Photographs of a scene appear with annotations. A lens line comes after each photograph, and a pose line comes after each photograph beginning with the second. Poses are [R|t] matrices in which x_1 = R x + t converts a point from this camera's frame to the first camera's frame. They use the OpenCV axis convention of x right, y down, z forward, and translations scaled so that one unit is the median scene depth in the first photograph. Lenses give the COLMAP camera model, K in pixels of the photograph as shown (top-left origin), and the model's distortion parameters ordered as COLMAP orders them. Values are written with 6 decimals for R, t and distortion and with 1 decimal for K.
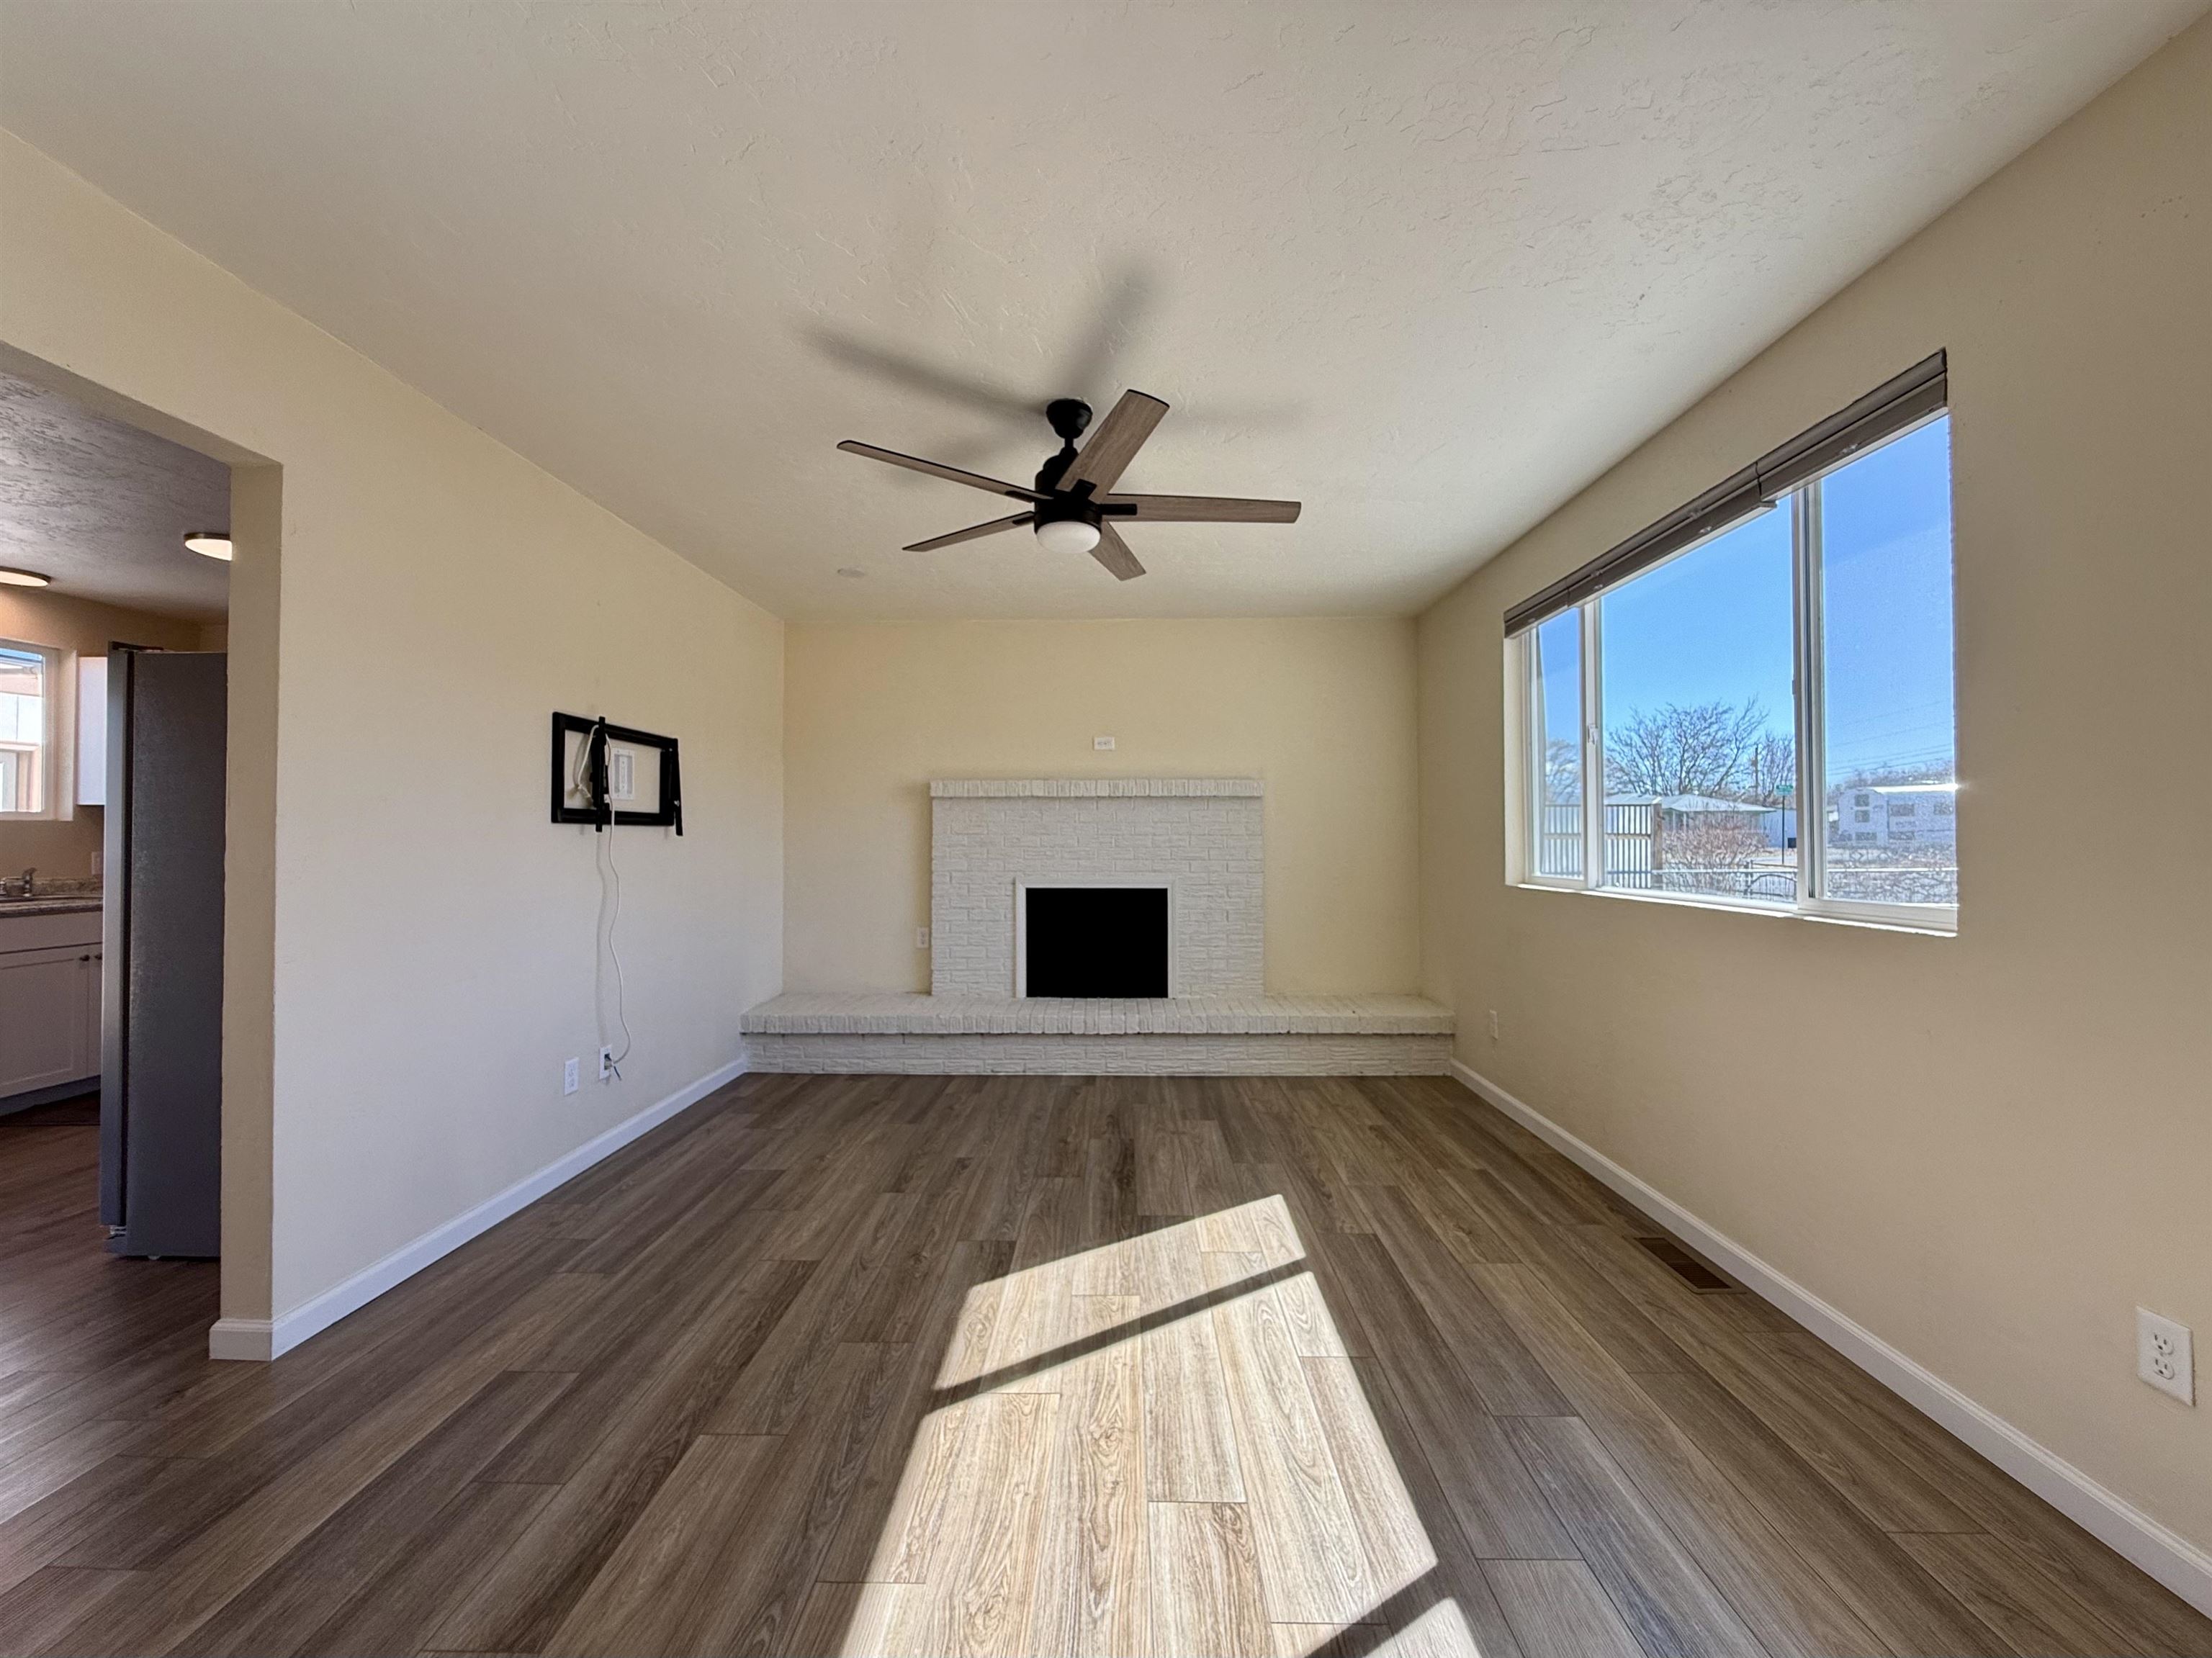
lens RADIAL K [[883.0, 0, 1116.4], [0, 883.0, 827.0], [0, 0, 1]] dist [-0.000256, -0.000115]
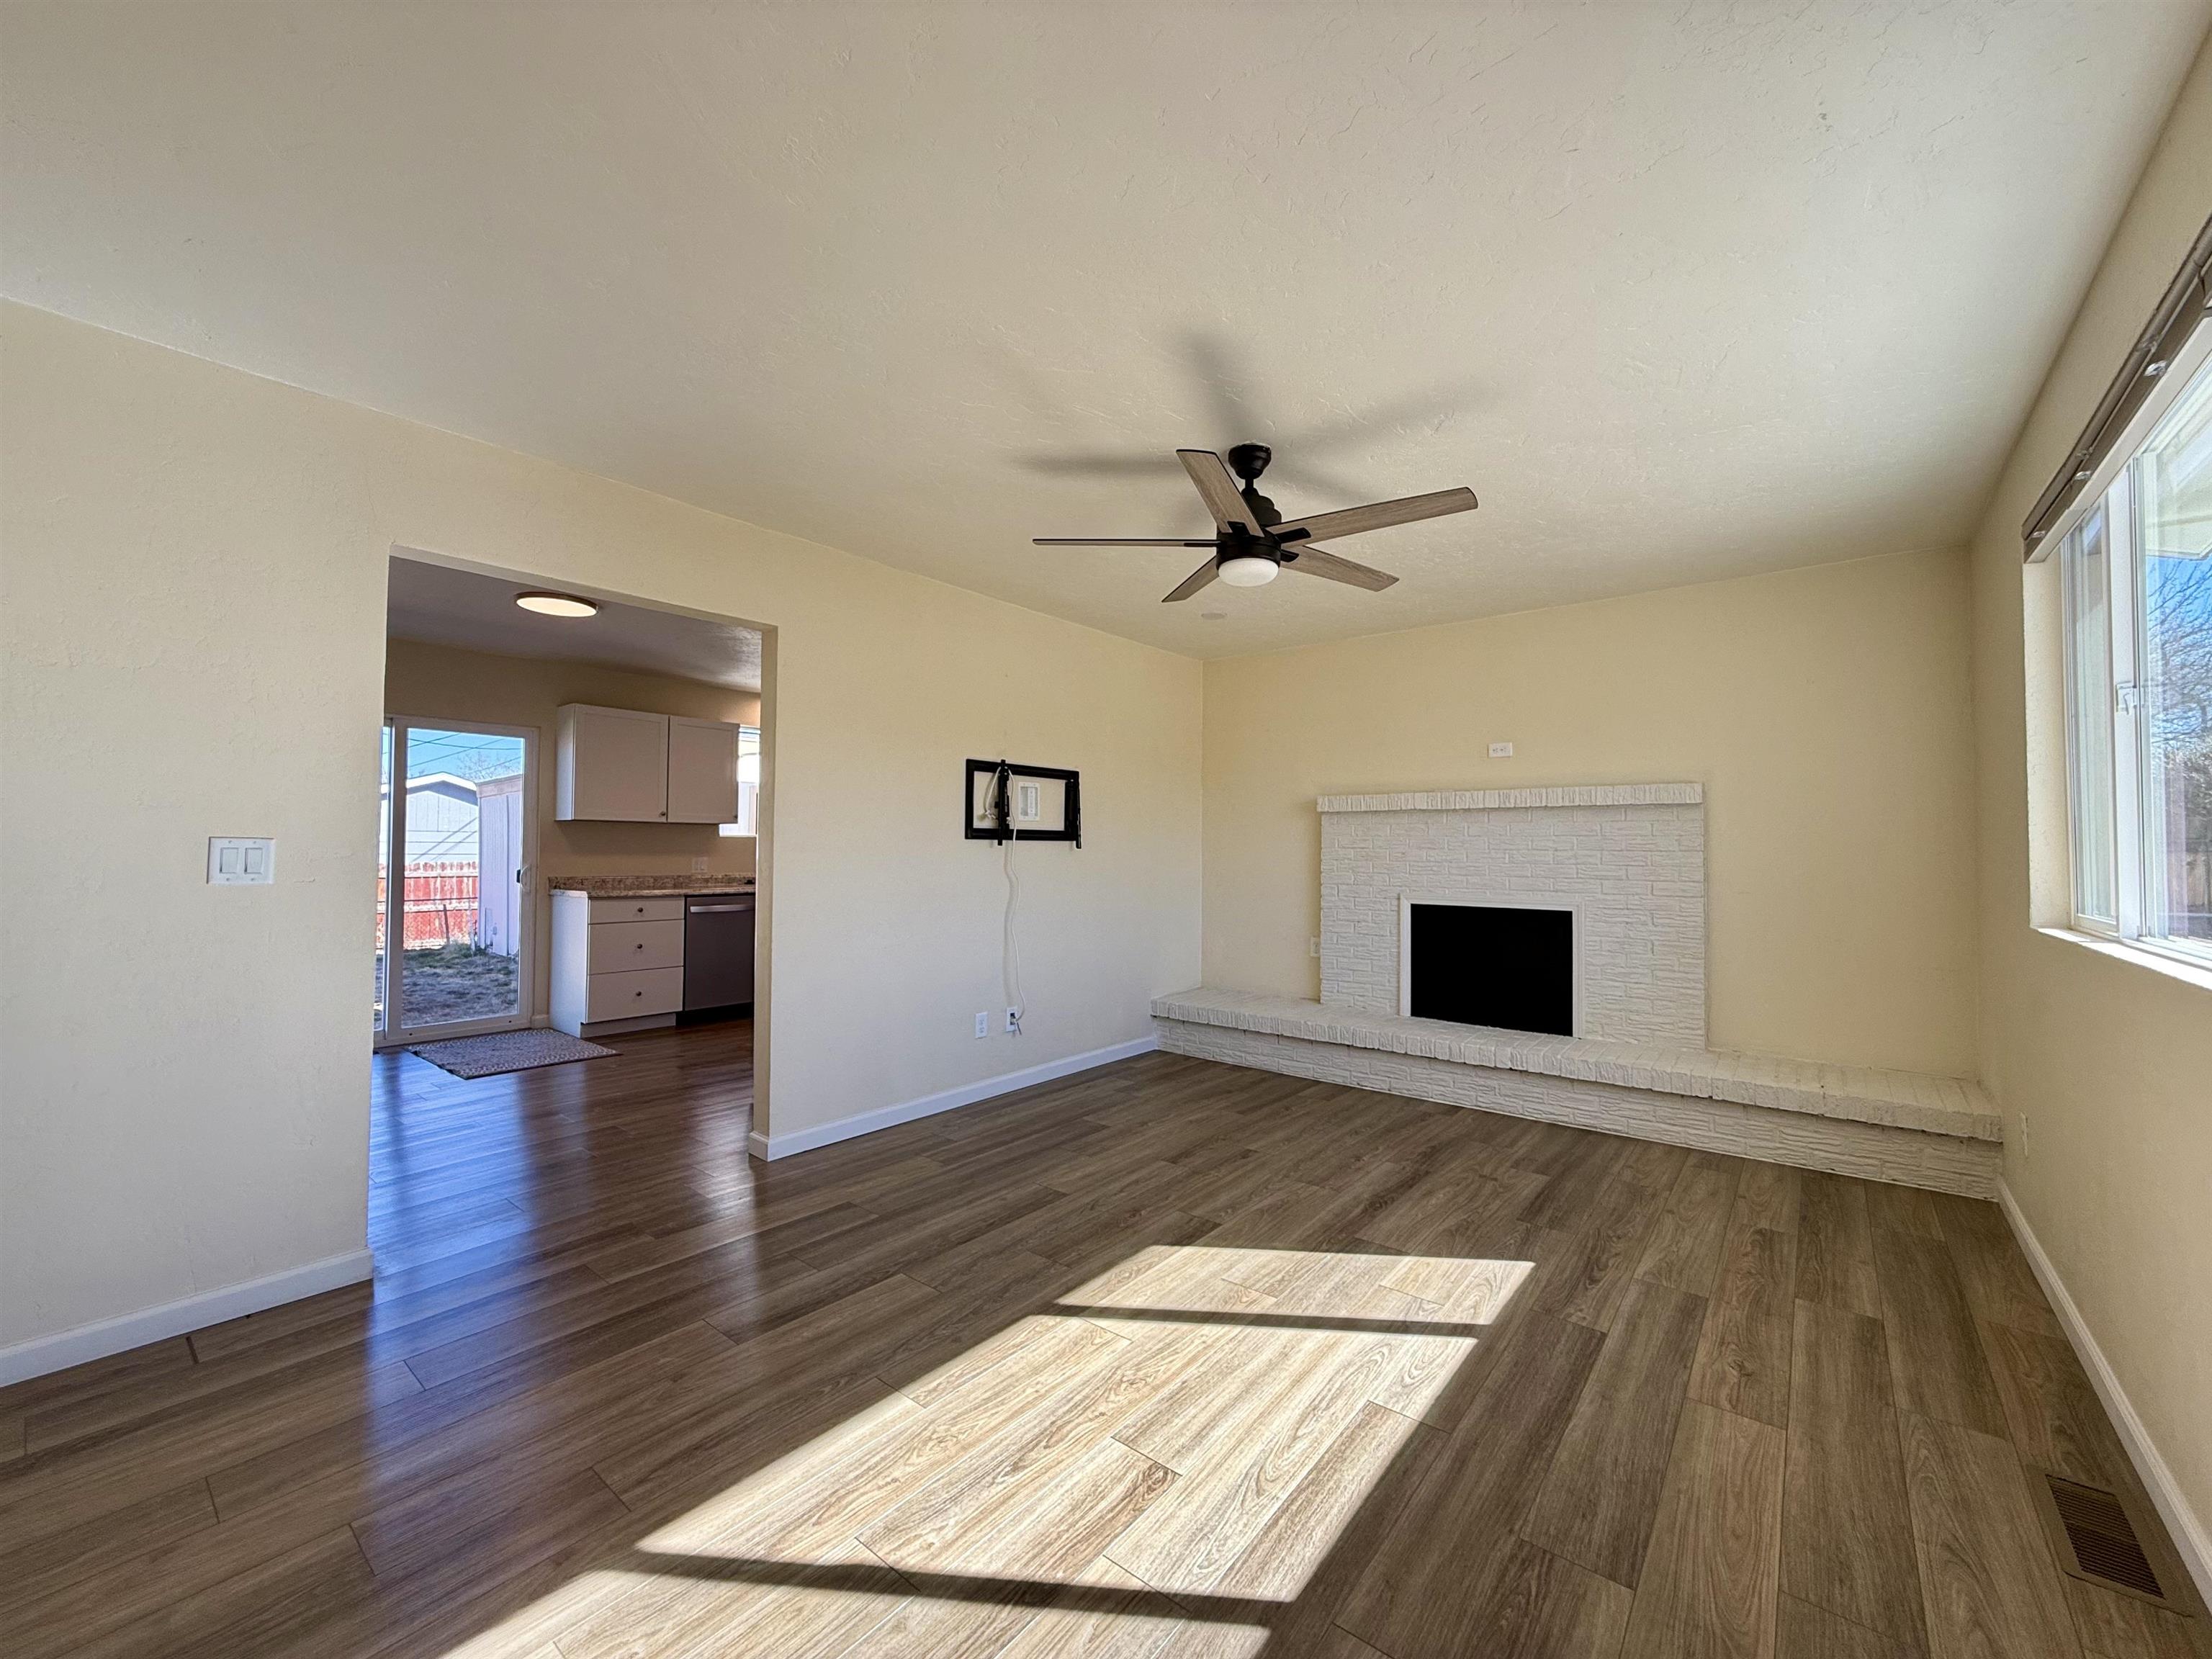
lens RADIAL K [[883.1, 0, 1116.4], [0, 883.1, 827.5], [0, 0, 1]] dist [-0.000256, -0.000115]
pose [[0.790011, -0.008991, -0.613026, 0.401138], [0.001113, 0.999912, -0.013231, -0.004000], [0.613091, 0.009771, 0.789952, 0.051496]]
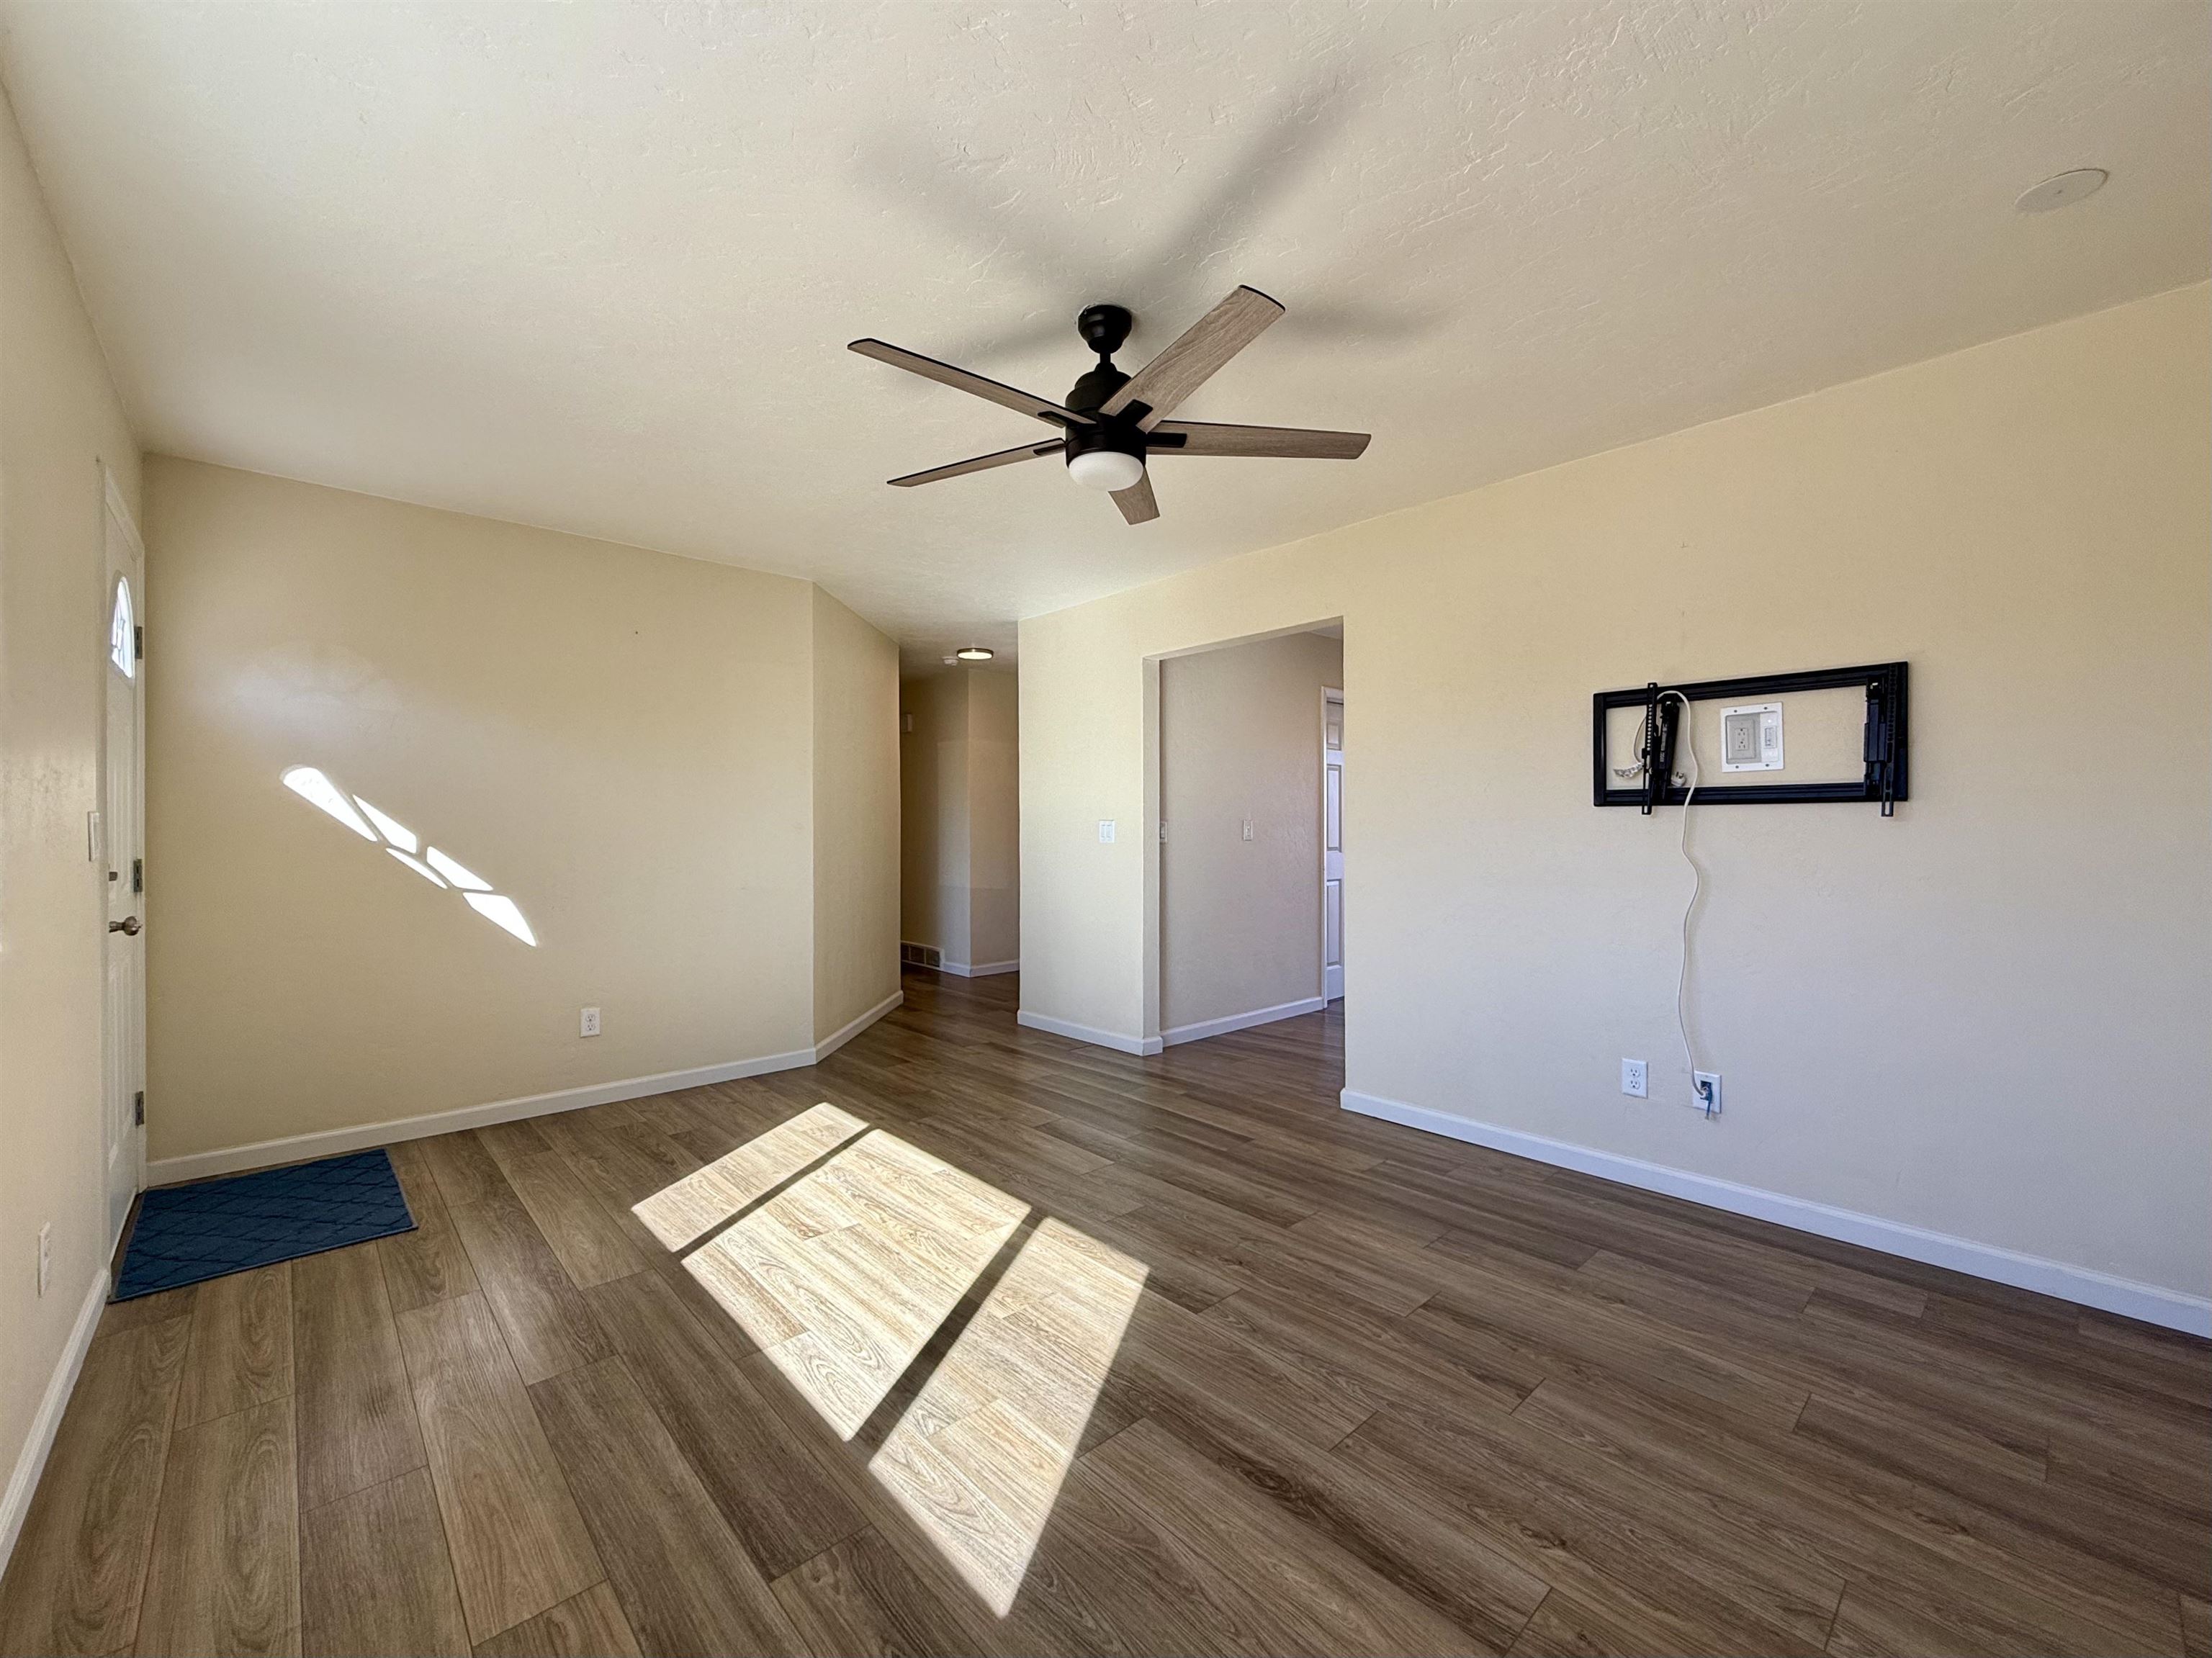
lens RADIAL K [[921.5, 0, 1110.2], [0, 921.5, 827.8], [0, 0, 1]] dist [0.000359, 0.000044]
pose [[-0.733939, 0.005700, -0.679191, 0.465075], [0.013954, 0.999880, -0.006688, 0.018923], [0.679072, -0.014386, -0.733931, 1.399848]]
